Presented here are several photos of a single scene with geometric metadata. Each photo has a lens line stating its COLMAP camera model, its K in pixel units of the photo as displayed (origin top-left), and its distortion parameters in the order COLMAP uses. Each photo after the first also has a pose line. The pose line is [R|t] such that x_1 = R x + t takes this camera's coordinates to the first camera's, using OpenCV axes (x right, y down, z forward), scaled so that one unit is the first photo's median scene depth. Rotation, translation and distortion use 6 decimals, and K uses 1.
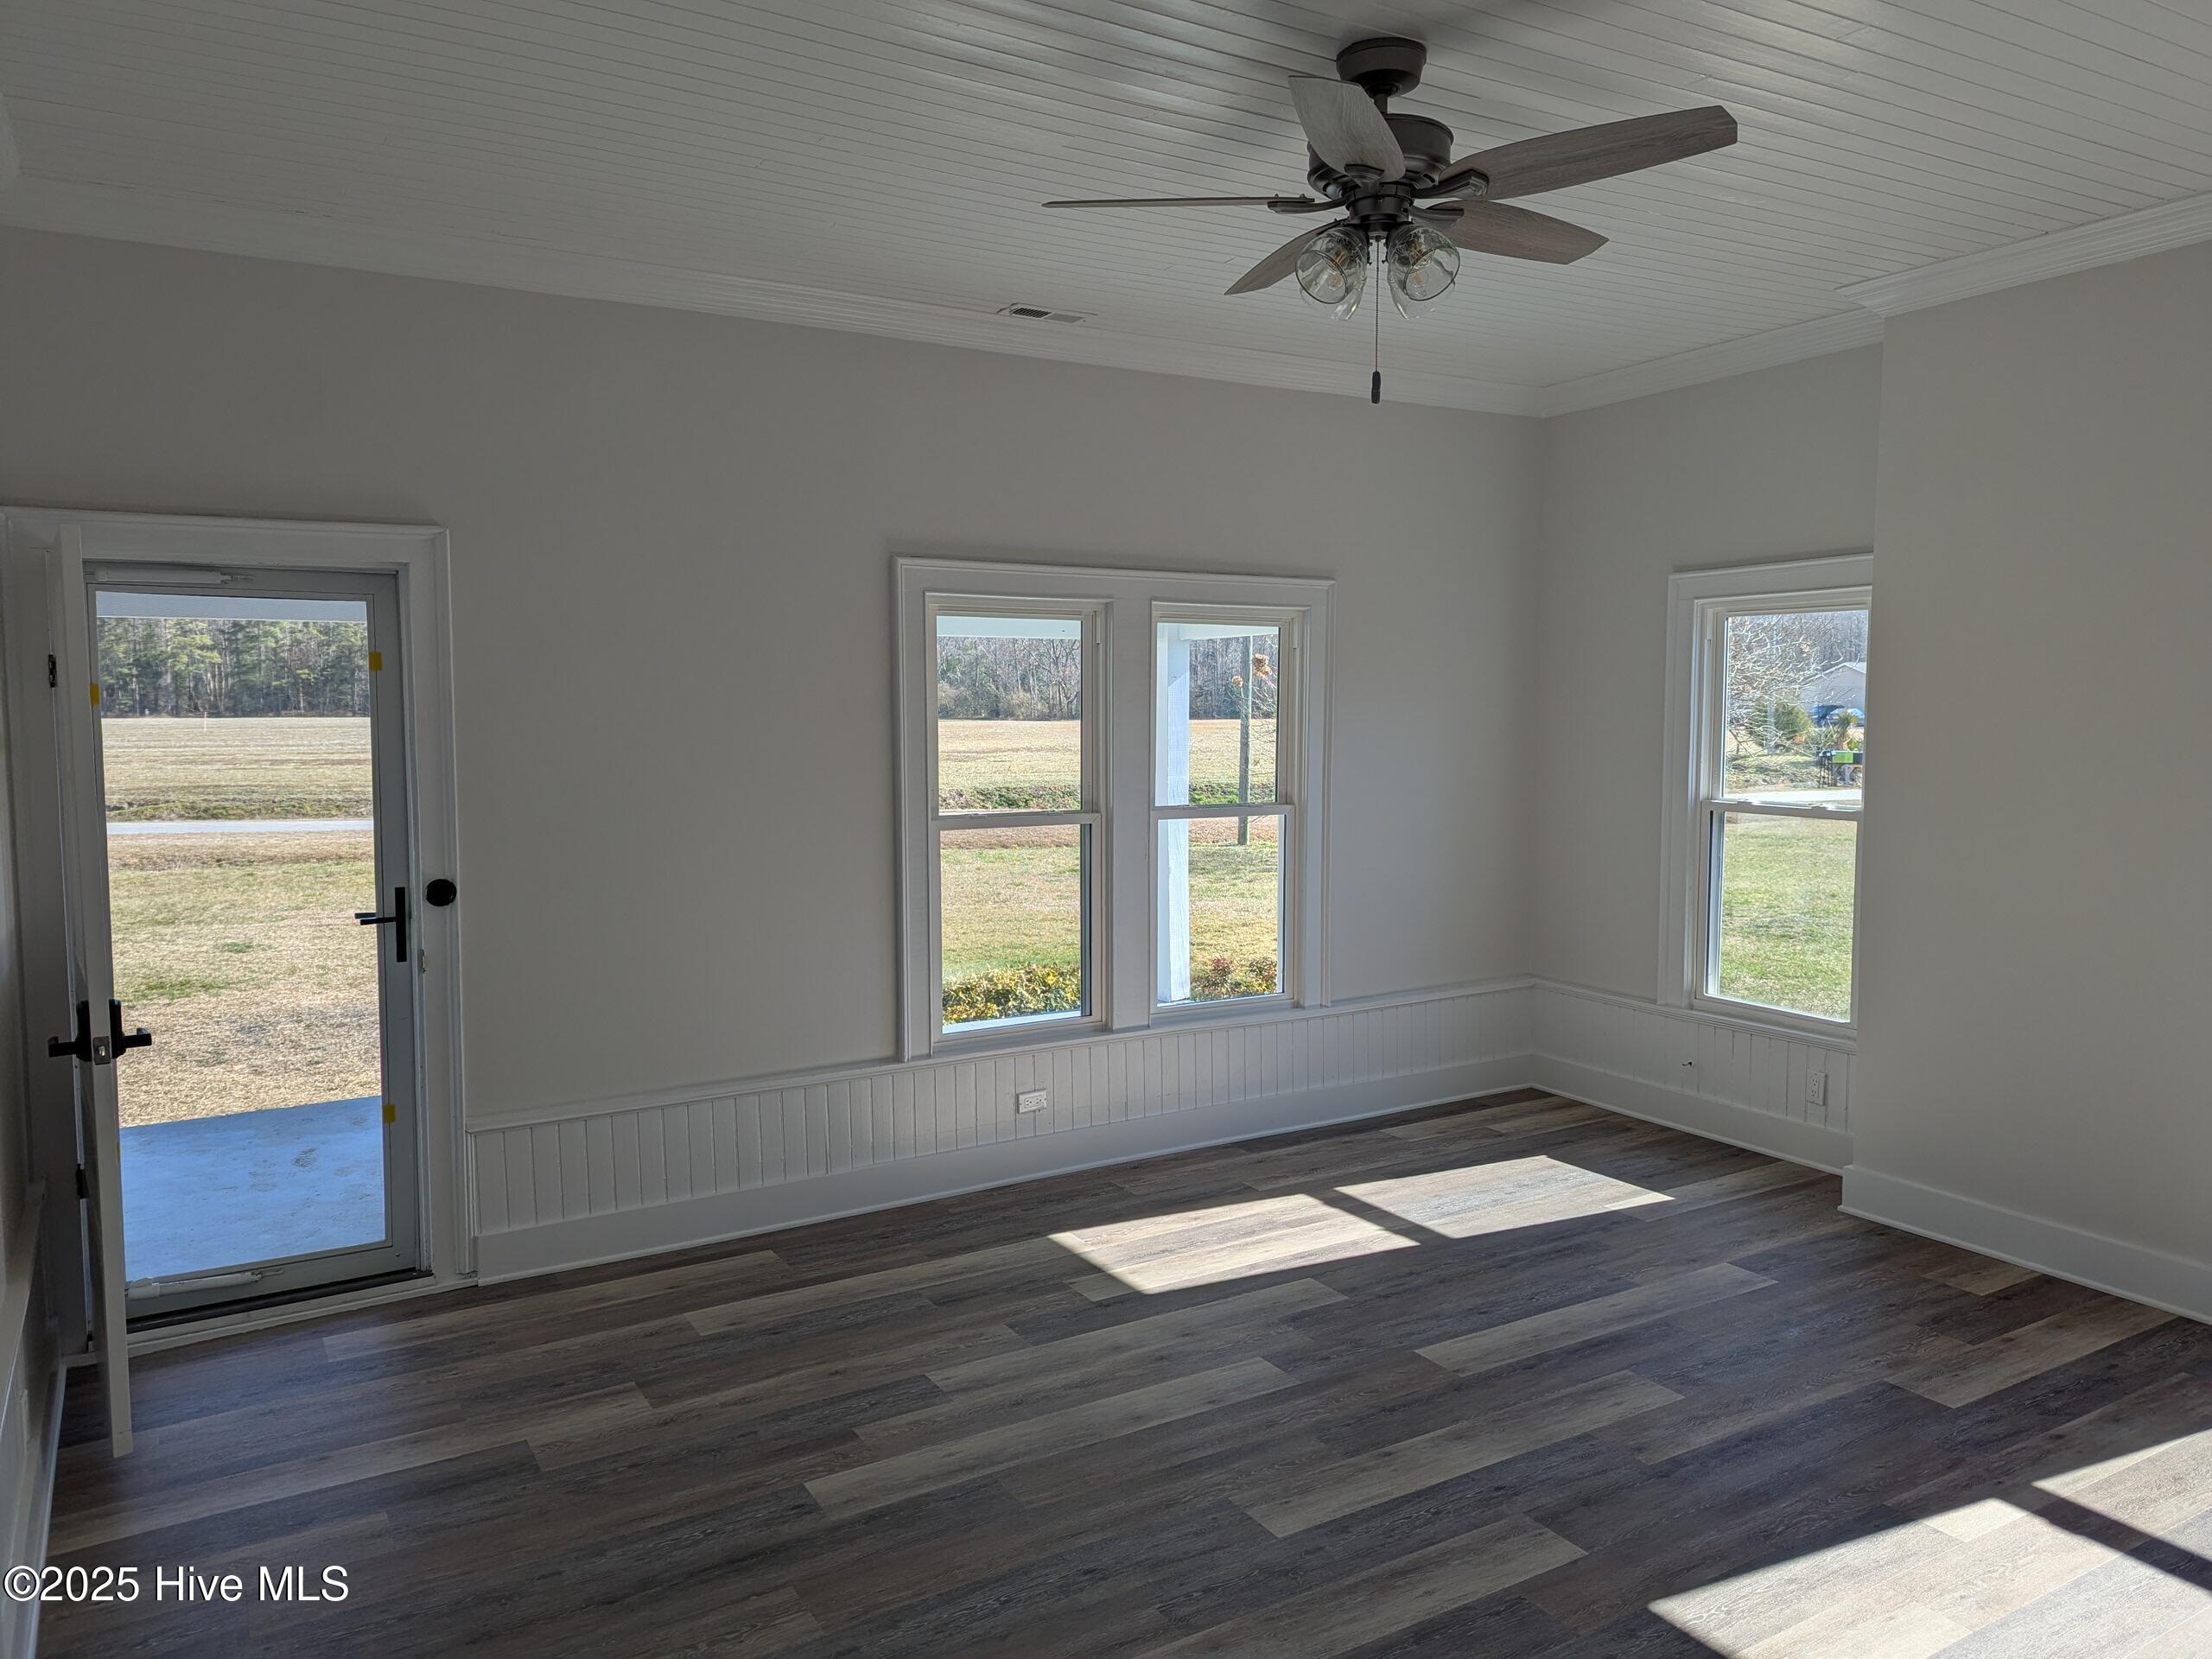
lens RADIAL K [[1582.5, 0, 1092.8], [0, 1582.5, 823.0], [0, 0, 1]] dist [0.039881, -0.024480]
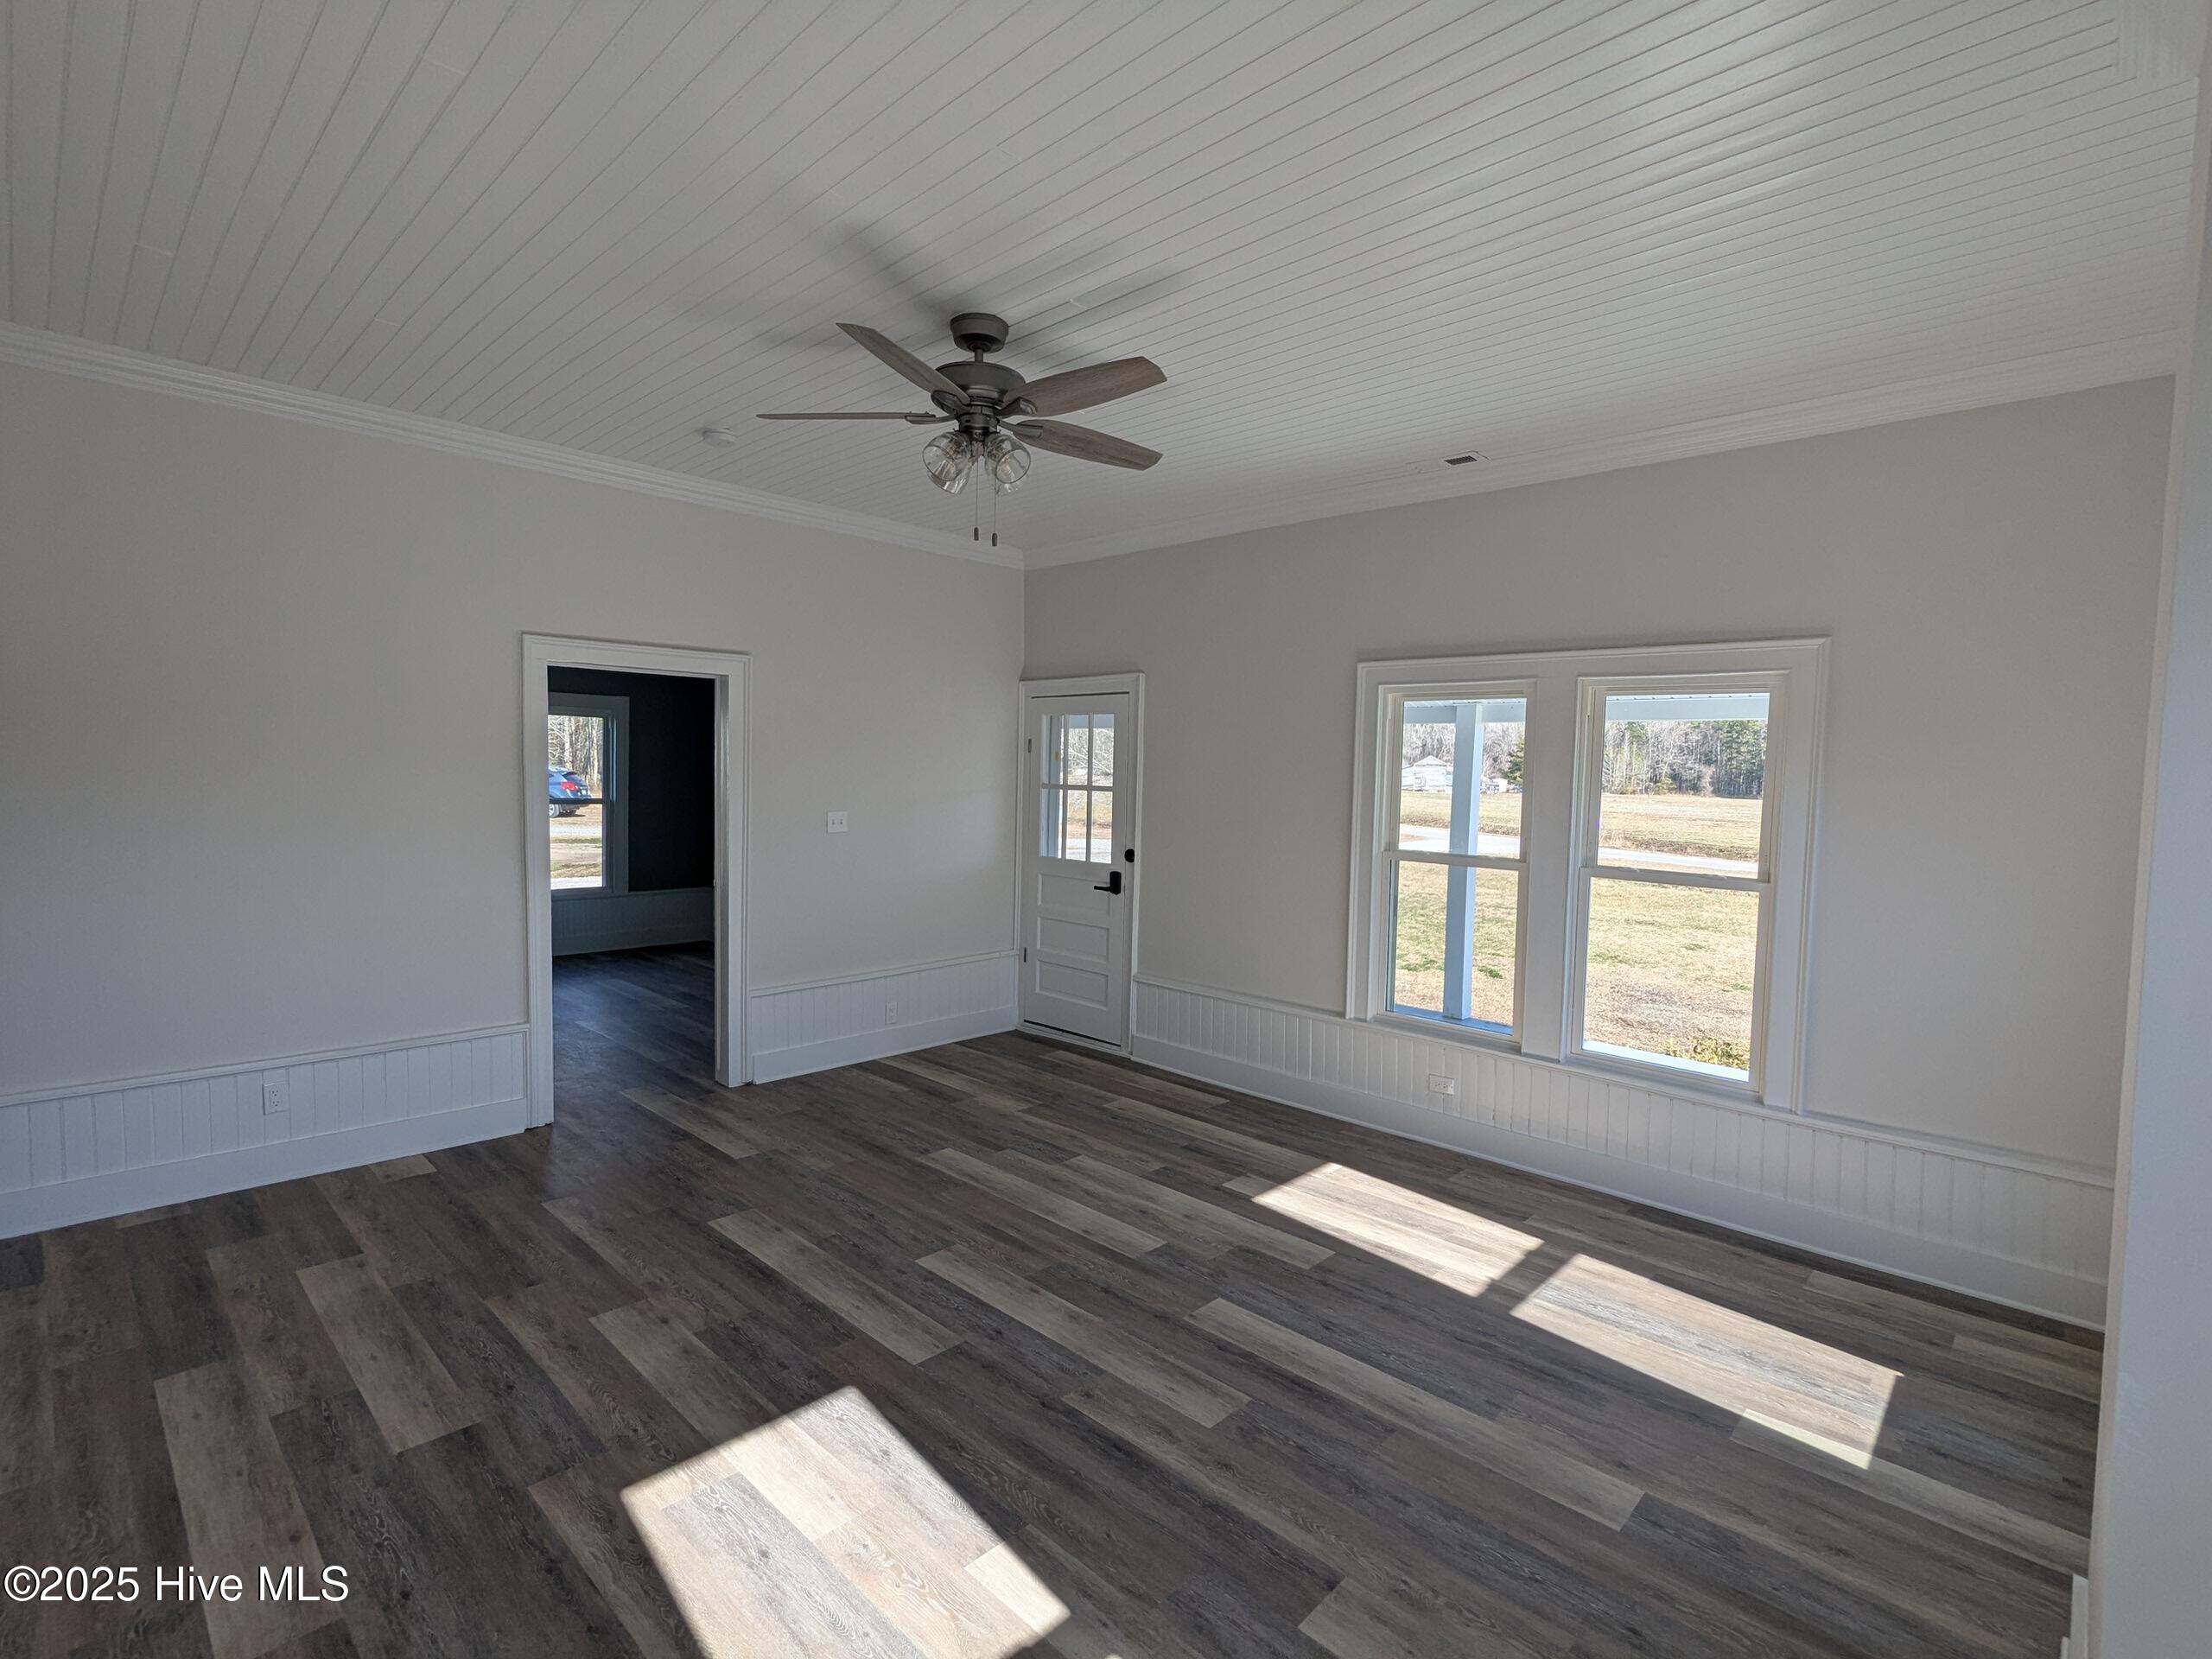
lens RADIAL K [[1045.8, 0, 1097.0], [0, 1045.8, 825.8], [0, 0, 1]] dist [-0.002169, 0.000320]
pose [[0.265289, 0.065670, -0.961930, 0.797615], [-0.108145, 0.993409, 0.037994, -0.035722], [0.958085, 0.093948, 0.270642, 0.583201]]
